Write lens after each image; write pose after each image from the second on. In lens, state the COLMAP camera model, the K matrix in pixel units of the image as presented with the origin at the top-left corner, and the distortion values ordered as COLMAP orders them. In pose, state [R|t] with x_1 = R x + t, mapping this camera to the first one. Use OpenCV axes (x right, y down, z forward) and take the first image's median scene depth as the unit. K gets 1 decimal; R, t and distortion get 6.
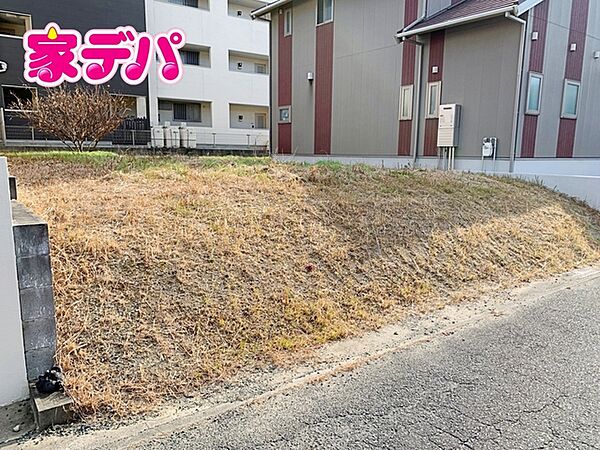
lens RADIAL K [[466.9, 0, 303.3], [0, 466.9, 229.6], [0, 0, 1]] dist [0.029543, -0.031452]
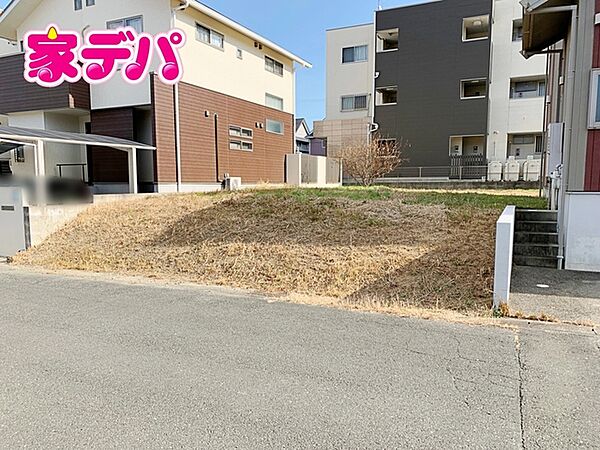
lens RADIAL K [[466.9, 0, 299.0], [0, 466.9, 227.4], [0, 0, 1]] dist [0.029543, -0.031452]
pose [[0.460457, 0.072437, -0.884722, 0.768942], [-0.140345, 0.990070, 0.008020, -0.037566], [0.876517, 0.120474, 0.466051, 0.260136]]
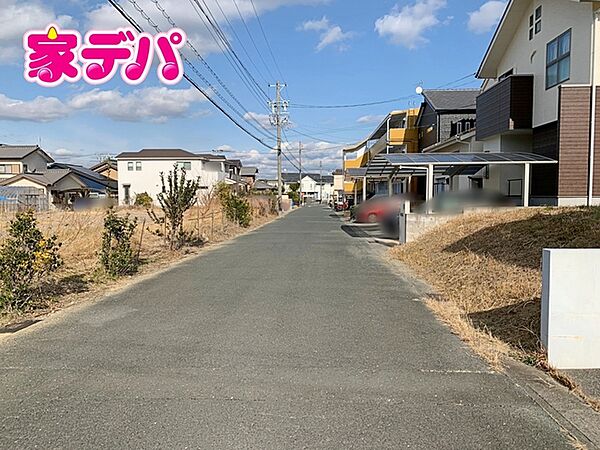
lens RADIAL K [[466.9, 0, 301.5], [0, 466.9, 222.8], [0, 0, 1]] dist [0.029543, -0.031452]
pose [[-0.643317, 0.033046, -0.764886, 0.850486], [-0.131174, 0.979537, 0.152645, -0.114308], [0.754279, 0.198532, -0.625818, 0.718697]]
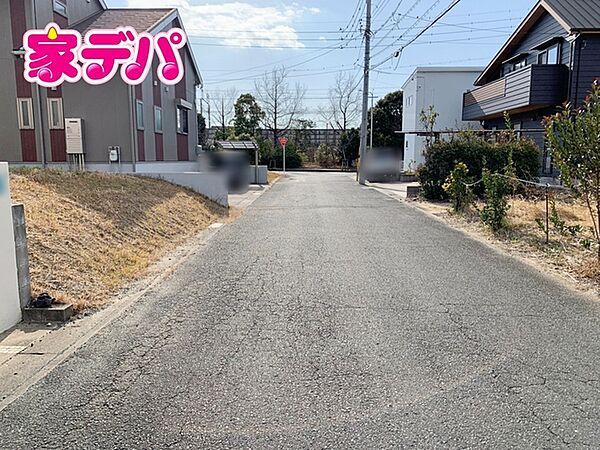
lens RADIAL K [[466.9, 0, 298.1], [0, 466.9, 223.8], [0, 0, 1]] dist [0.029543, -0.031452]
pose [[0.615278, -0.121493, 0.778891, -0.288371], [0.140309, 0.989154, 0.043455, 0.026578], [-0.775723, 0.082549, 0.625651, -0.165516]]
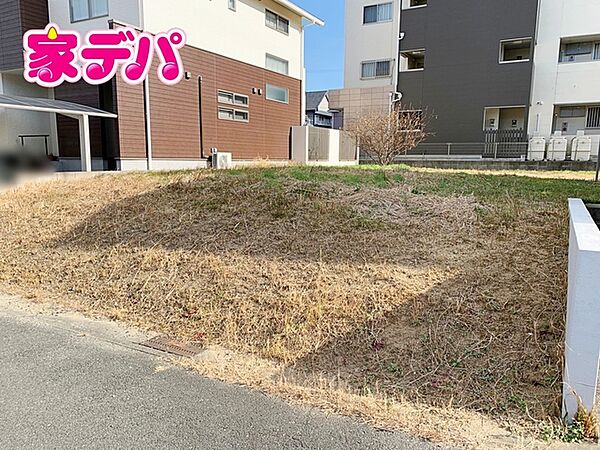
lens RADIAL K [[466.9, 0, 299.1], [0, 466.9, 226.7], [0, 0, 1]] dist [0.029543, -0.031452]
pose [[0.406917, 0.123822, -0.905034, 0.609618], [-0.156486, 0.985573, 0.064483, -0.068465], [0.899962, 0.115386, 0.420423, 0.416588]]
